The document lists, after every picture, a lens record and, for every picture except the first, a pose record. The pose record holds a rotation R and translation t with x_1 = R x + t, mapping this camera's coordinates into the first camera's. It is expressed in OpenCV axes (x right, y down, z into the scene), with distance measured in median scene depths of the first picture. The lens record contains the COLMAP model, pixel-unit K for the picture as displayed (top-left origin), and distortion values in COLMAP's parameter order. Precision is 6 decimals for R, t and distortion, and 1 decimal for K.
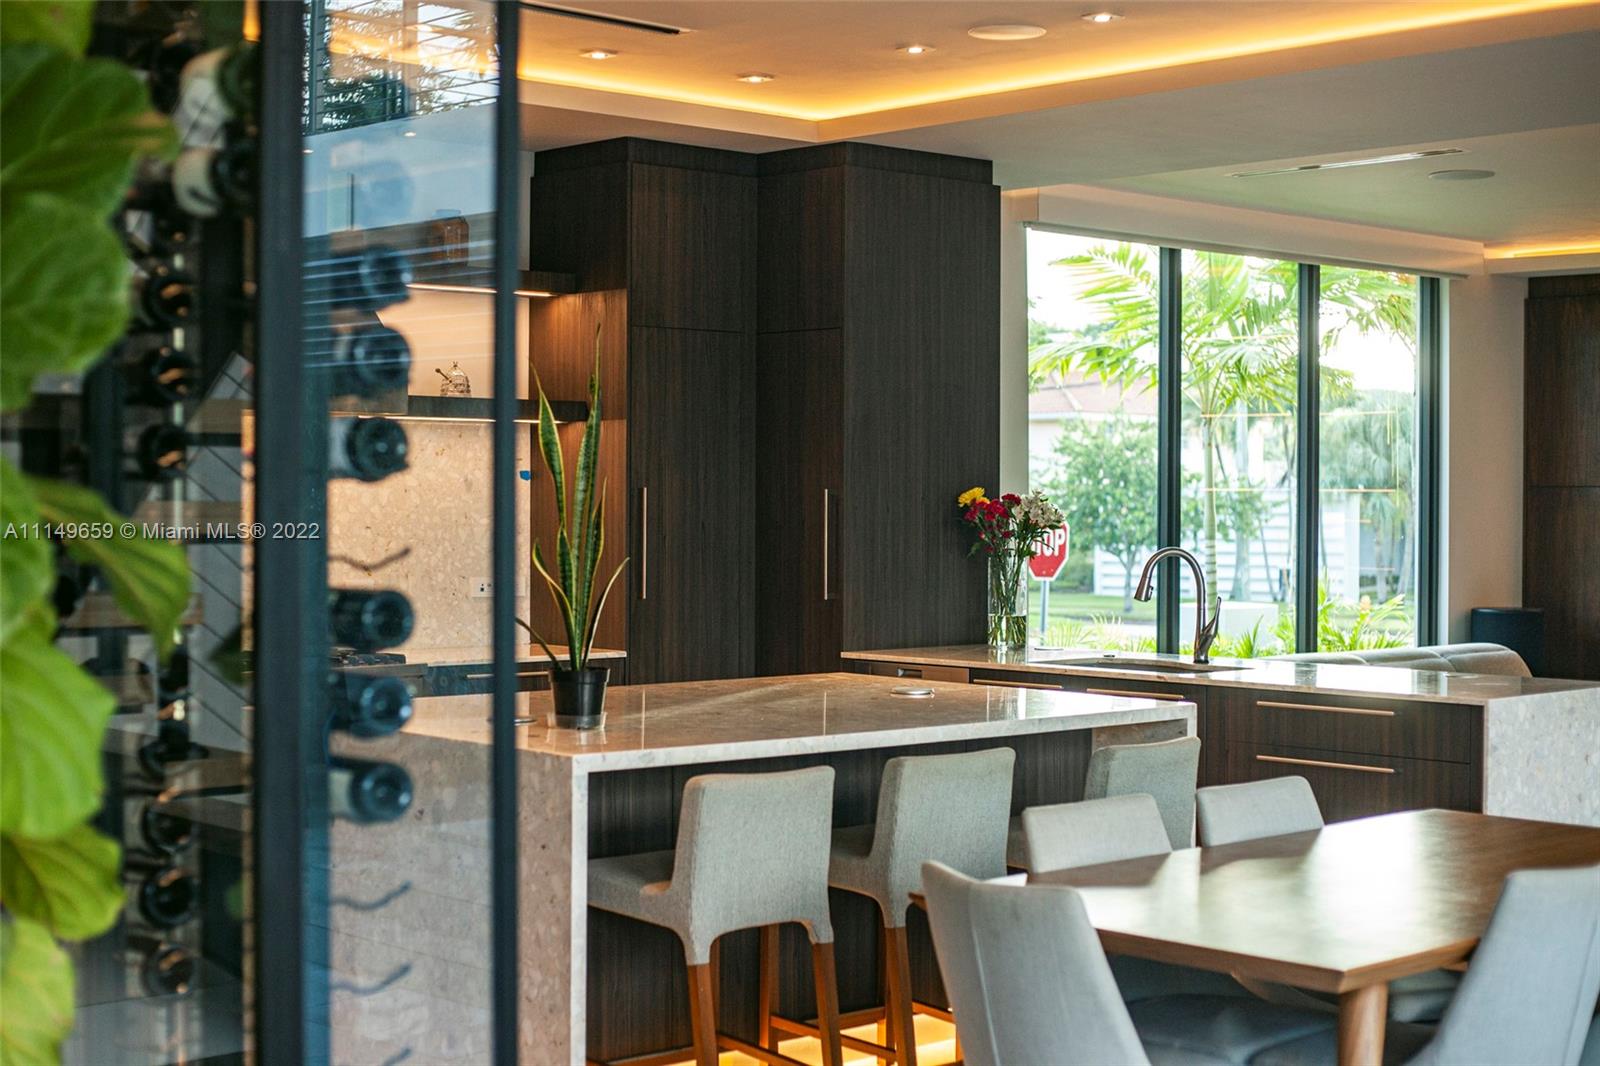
lens RADIAL K [[2422.5, 0, 800.0], [0, 2422.5, 533.0], [0, 0, 1]] dist [-0.127668, -0.066956]
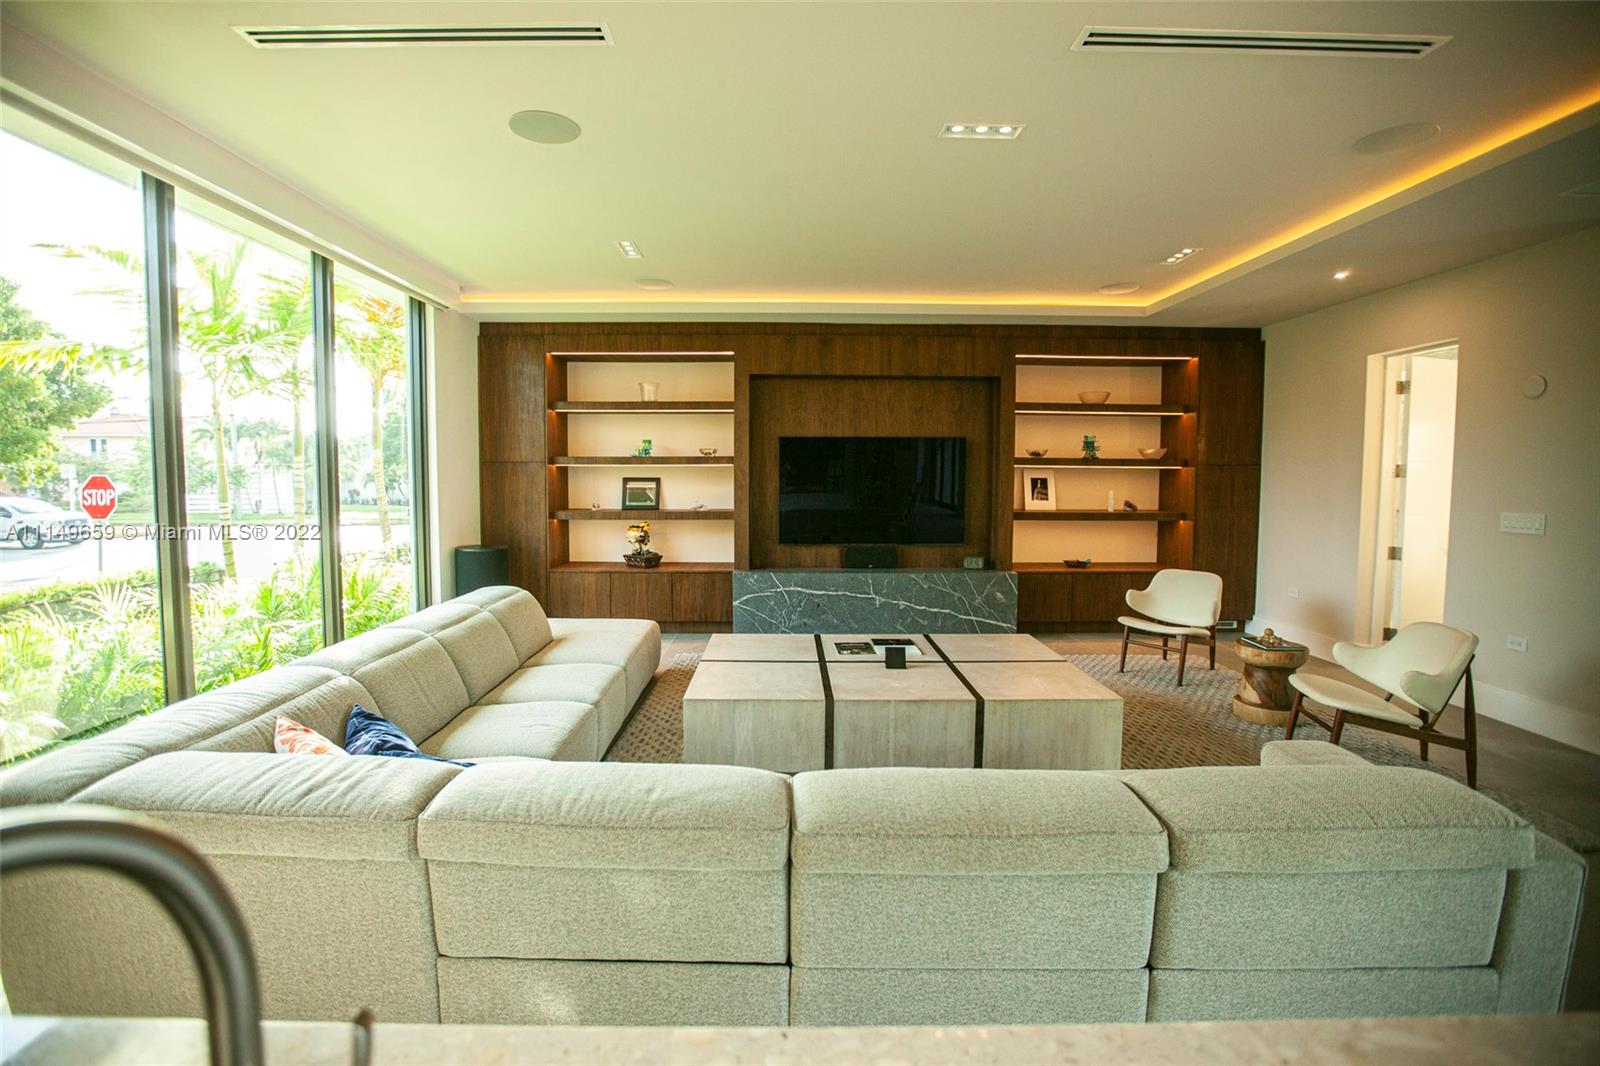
lens RADIAL K [[716.0, 0, 800.9], [0, 716.0, 512.0], [0, 0, 1]] dist [-0.028357, 0.000485]
pose [[0.652544, -0.045171, 0.756403, 0.096076], [0.011510, 0.998697, 0.049711, -0.008290], [-0.757664, -0.023732, 0.652214, 0.562184]]
